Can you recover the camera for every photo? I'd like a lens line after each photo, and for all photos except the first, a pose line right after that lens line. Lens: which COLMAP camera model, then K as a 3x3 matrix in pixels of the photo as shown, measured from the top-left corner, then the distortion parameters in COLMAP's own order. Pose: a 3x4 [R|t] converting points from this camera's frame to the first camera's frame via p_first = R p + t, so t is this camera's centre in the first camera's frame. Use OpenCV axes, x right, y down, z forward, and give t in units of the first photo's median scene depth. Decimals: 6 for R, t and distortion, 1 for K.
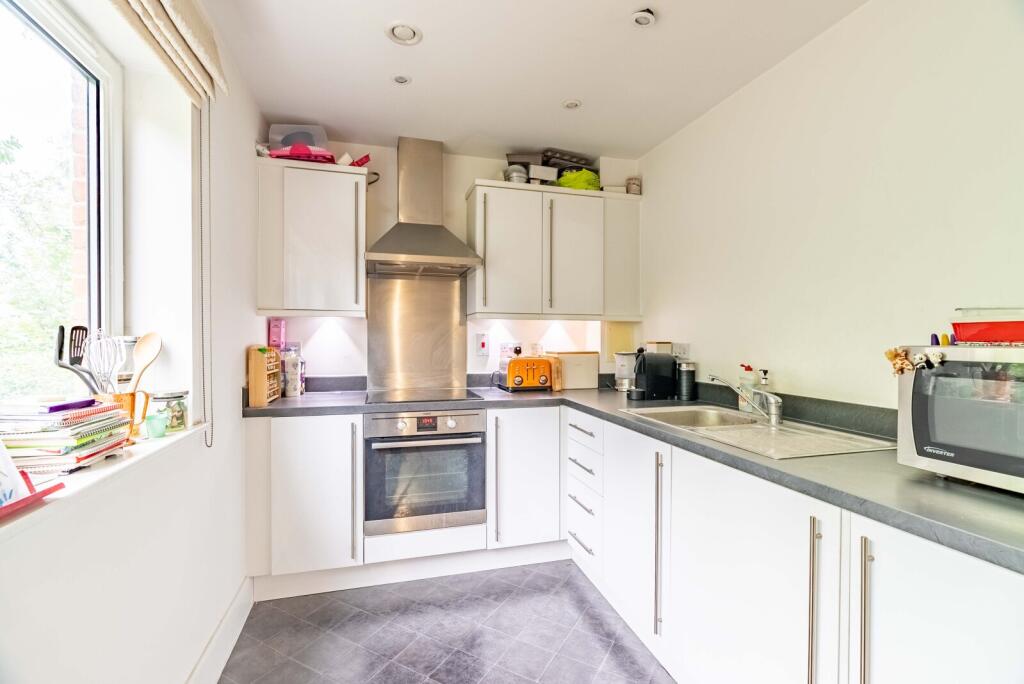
lens RADIAL K [[467.4, 0, 516.1], [0, 467.4, 339.1], [0, 0, 1]] dist [-0.001826, -0.000021]
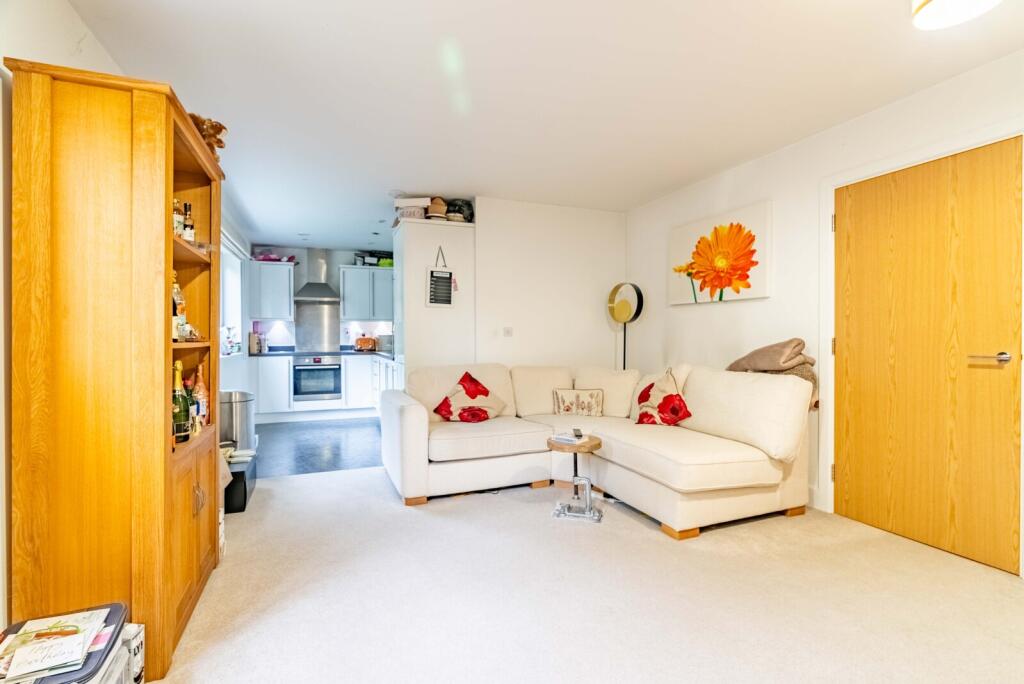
lens RADIAL K [[467.4, 0, 508.2], [0, 467.4, 341.8], [0, 0, 1]] dist [-0.001826, -0.000021]
pose [[0.995699, -0.007693, 0.092333, 0.593491], [0.007171, 0.999956, 0.005981, 0.058181], [-0.092375, -0.005293, 0.995710, -1.610989]]
